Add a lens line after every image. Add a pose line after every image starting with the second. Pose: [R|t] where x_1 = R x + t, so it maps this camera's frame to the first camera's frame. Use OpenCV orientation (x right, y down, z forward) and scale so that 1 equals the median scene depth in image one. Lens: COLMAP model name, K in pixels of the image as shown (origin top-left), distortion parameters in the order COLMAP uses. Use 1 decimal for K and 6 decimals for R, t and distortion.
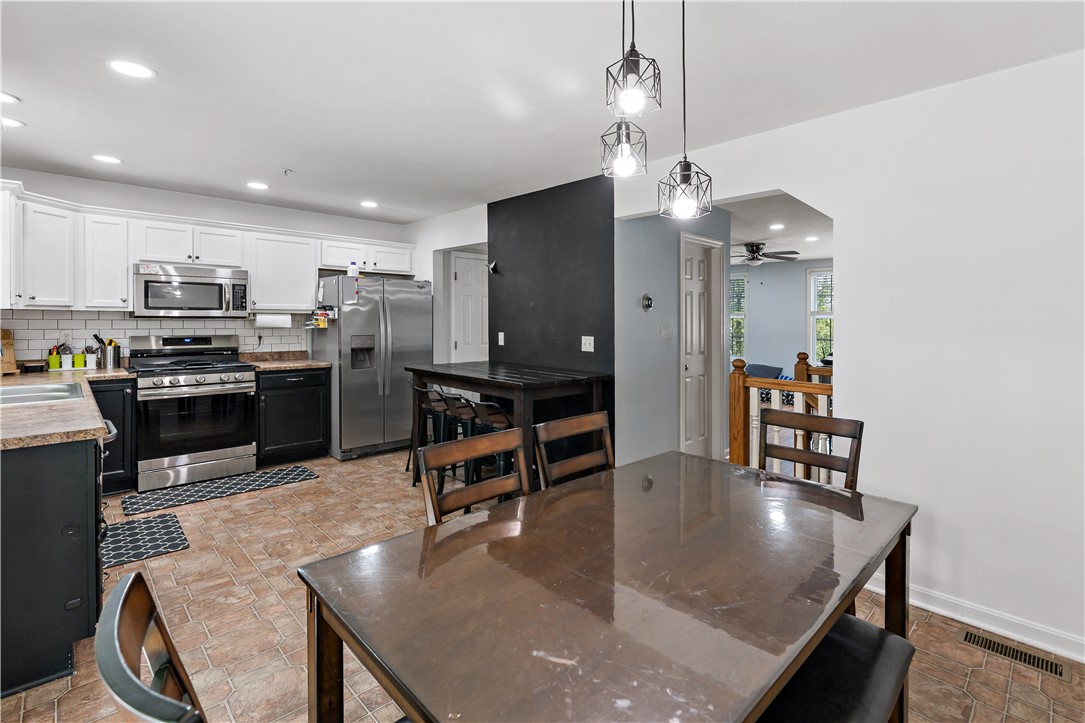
lens RADIAL K [[529.8, 0, 589.5], [0, 529.8, 334.1], [0, 0, 1]] dist [-0.003079, -0.001064]
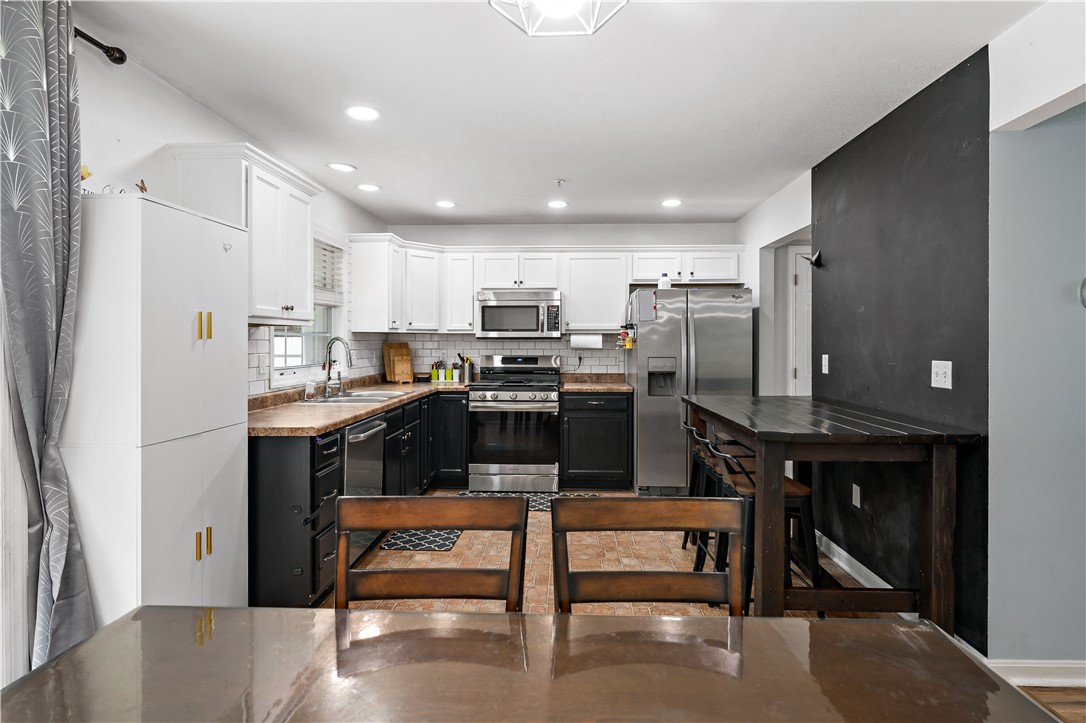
lens RADIAL K [[580.2, 0, 526.4], [0, 580.2, 358.7], [0, 0, 1]] dist [-0.002750, 0.001607]
pose [[0.642293, 0.011998, -0.766365, 0.177768], [-0.016550, 0.999861, 0.001783, 0.007957], [0.766280, 0.011538, 0.642403, 0.269804]]
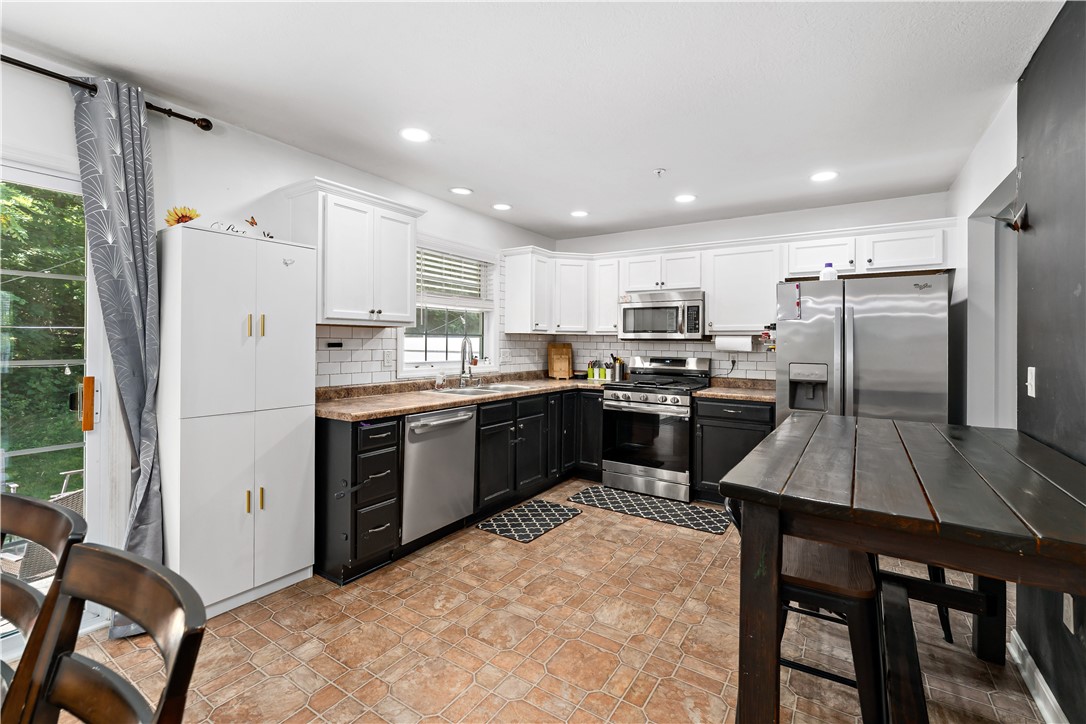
lens RADIAL K [[470.8, 0, 529.0], [0, 470.8, 349.9], [0, 0, 1]] dist [-0.004246, 0.000646]
pose [[0.159678, 0.006567, -0.987147, 0.160772], [-0.038789, 0.999247, 0.000373, -0.001383], [0.986407, 0.038231, 0.159813, 0.622890]]
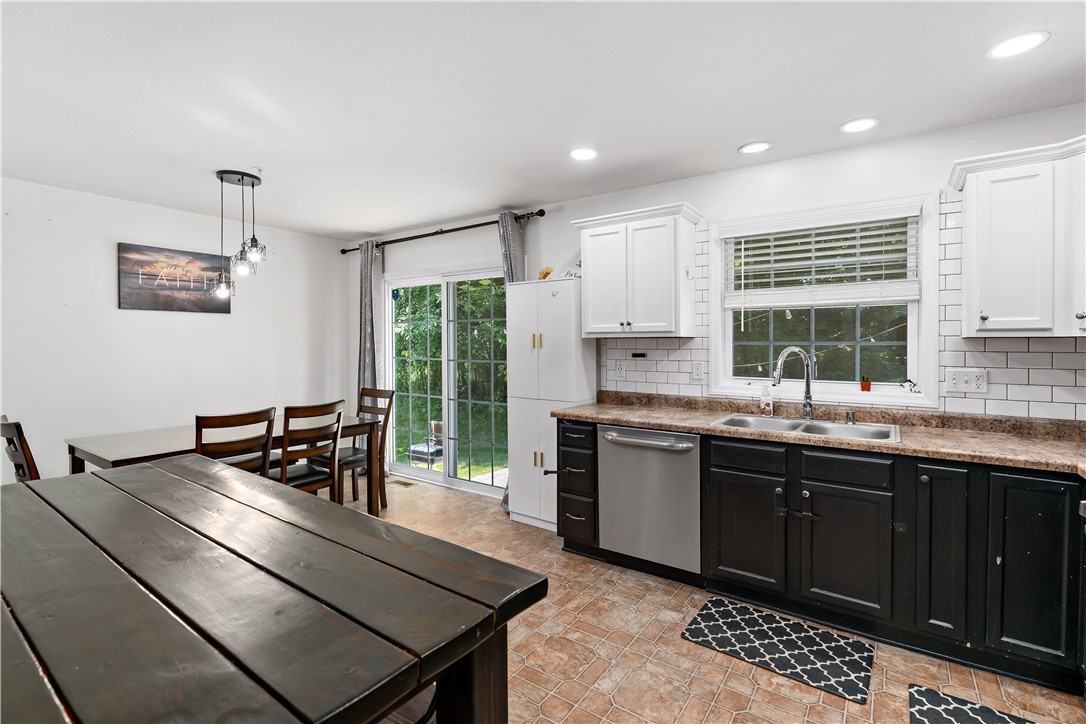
lens RADIAL K [[482.6, 0, 552.3], [0, 482.6, 361.5], [0, 0, 1]] dist [0.001110, 0.000540]
pose [[-0.986088, -0.005810, -0.166122, -0.334454], [-0.016767, 0.997768, 0.064631, -0.037733], [0.165376, 0.066518, -0.983985, 1.236536]]
